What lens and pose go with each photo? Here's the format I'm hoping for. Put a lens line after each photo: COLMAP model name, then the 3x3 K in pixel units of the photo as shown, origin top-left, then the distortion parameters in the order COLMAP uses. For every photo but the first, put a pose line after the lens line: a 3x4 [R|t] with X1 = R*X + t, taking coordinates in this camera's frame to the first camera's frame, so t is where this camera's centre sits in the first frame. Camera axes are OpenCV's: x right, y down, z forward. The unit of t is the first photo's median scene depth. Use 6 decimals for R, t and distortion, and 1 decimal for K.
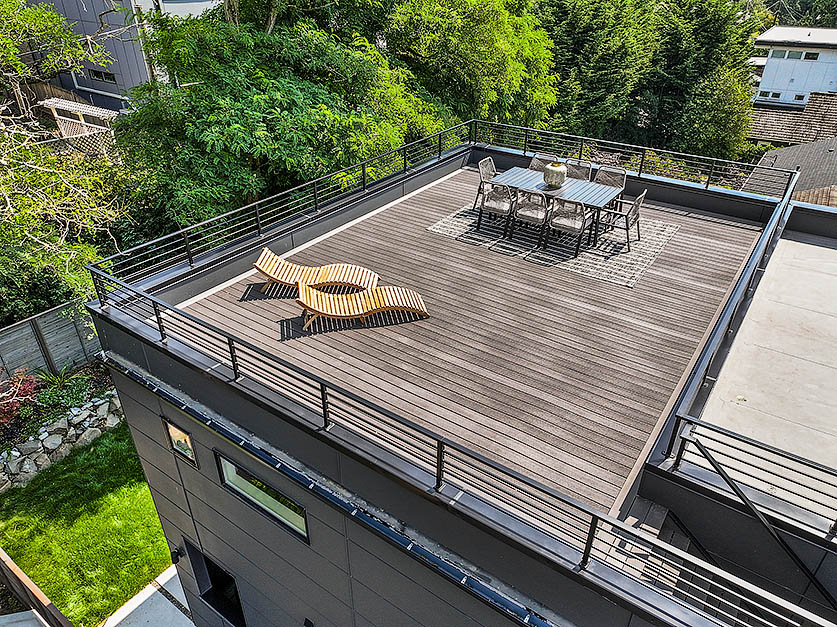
lens RADIAL K [[601.2, 0, 415.4], [0, 601.2, 317.3], [0, 0, 1]] dist [-0.002730, 0.018734]
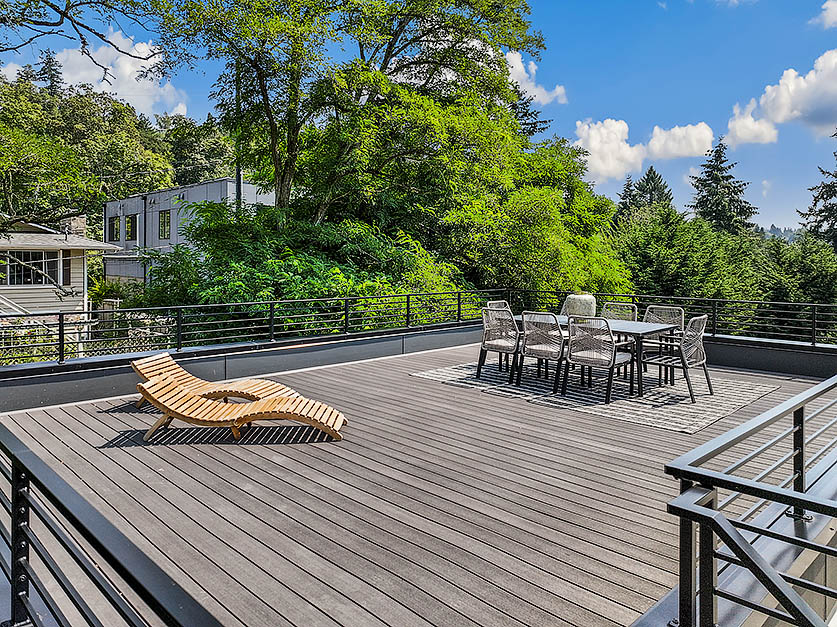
lens RADIAL K [[601.2, 0, 421.4], [0, 601.2, 305.1], [0, 0, 1]] dist [-0.002730, 0.018734]
pose [[0.981683, 0.013199, -0.190065, 0.144940], [-0.101671, 0.879972, -0.464018, 0.103561], [0.161127, 0.474843, 0.865195, 0.256975]]
